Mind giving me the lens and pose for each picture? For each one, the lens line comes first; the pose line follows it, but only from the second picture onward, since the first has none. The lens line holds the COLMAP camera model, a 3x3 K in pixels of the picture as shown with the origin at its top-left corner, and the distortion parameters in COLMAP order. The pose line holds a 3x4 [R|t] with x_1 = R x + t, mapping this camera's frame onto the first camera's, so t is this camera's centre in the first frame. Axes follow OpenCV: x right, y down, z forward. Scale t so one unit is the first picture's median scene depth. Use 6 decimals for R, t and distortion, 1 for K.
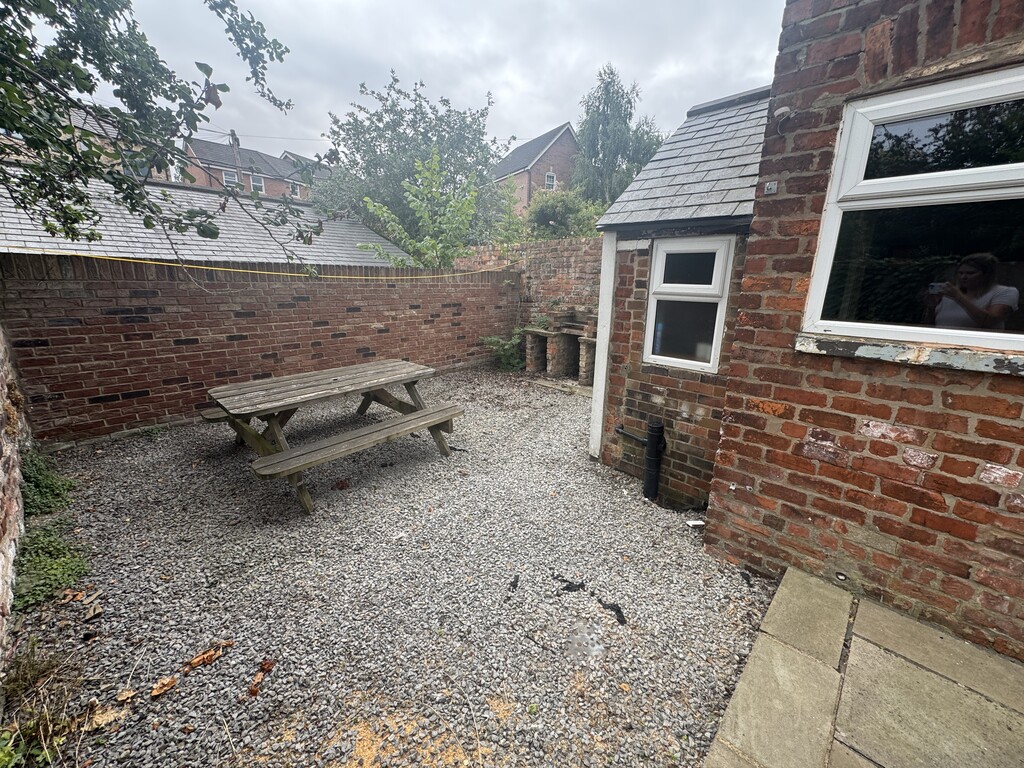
lens RADIAL K [[409.5, 0, 510.2], [0, 409.5, 379.9], [0, 0, 1]] dist [-0.001828, -0.000101]
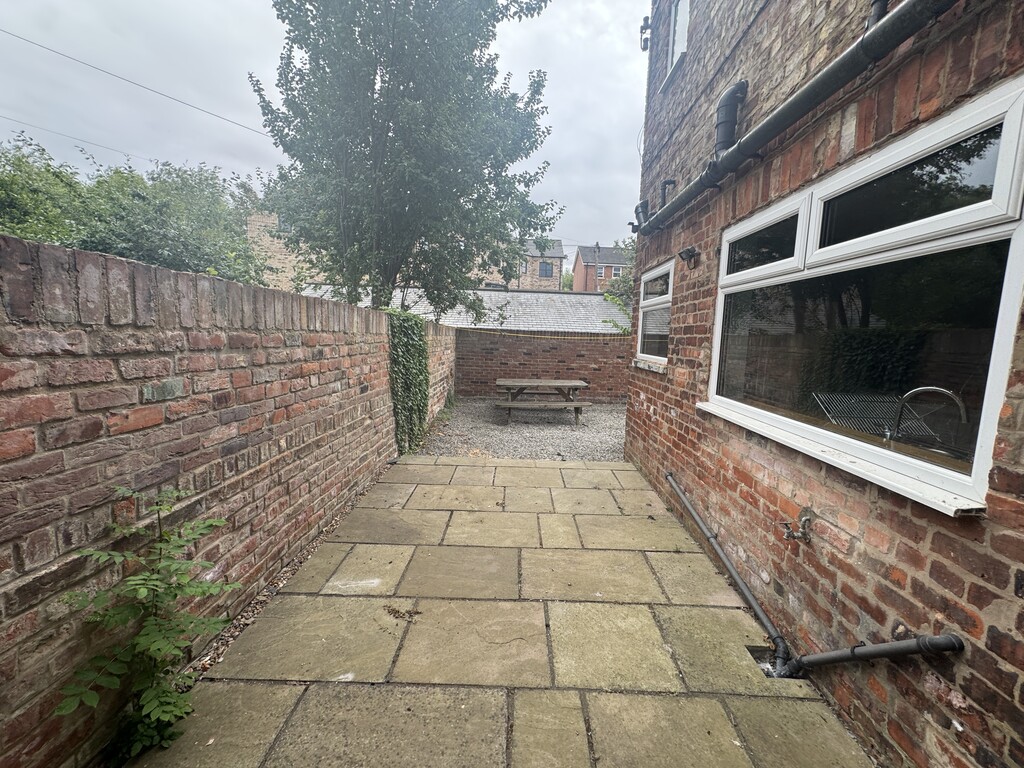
lens RADIAL K [[409.5, 0, 509.6], [0, 409.5, 384.4], [0, 0, 1]] dist [-0.001828, -0.000101]
pose [[0.682640, 0.092773, -0.724842, 0.685907], [-0.198377, 0.978186, -0.061628, 0.117826], [0.703313, 0.185862, 0.686153, -0.409641]]
